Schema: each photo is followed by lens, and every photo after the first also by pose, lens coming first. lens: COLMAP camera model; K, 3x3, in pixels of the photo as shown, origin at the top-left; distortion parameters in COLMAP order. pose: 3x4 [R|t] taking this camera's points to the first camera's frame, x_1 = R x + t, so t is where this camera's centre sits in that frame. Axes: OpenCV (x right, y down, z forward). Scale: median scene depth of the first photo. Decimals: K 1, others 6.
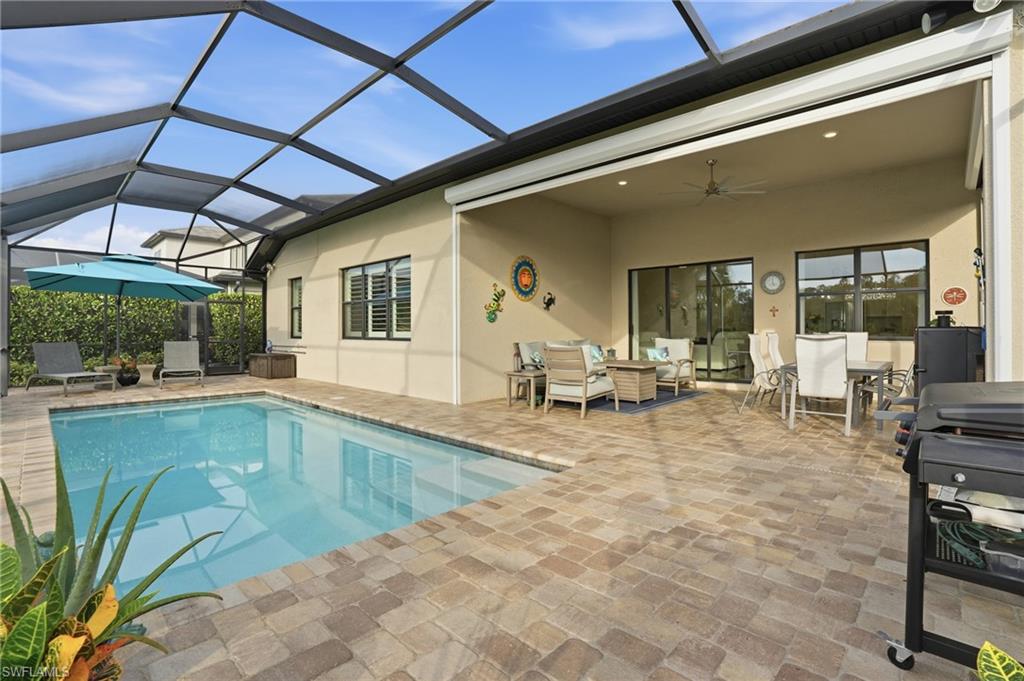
lens RADIAL K [[471.9, 0, 509.7], [0, 471.9, 334.5], [0, 0, 1]] dist [-0.057398, 0.015840]
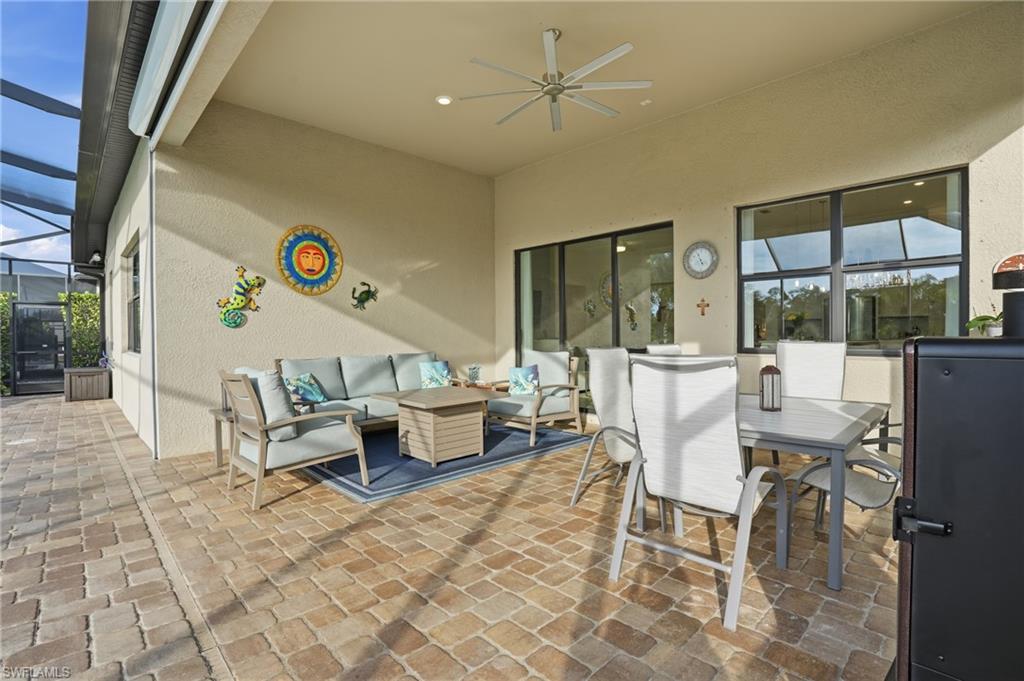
lens RADIAL K [[471.9, 0, 514.4], [0, 471.9, 344.0], [0, 0, 1]] dist [-0.057398, 0.015840]
pose [[0.999127, -0.003725, -0.041619, 0.341636], [0.004136, 0.999943, 0.009797, -0.008003], [0.041580, -0.009960, 0.999086, 0.368761]]
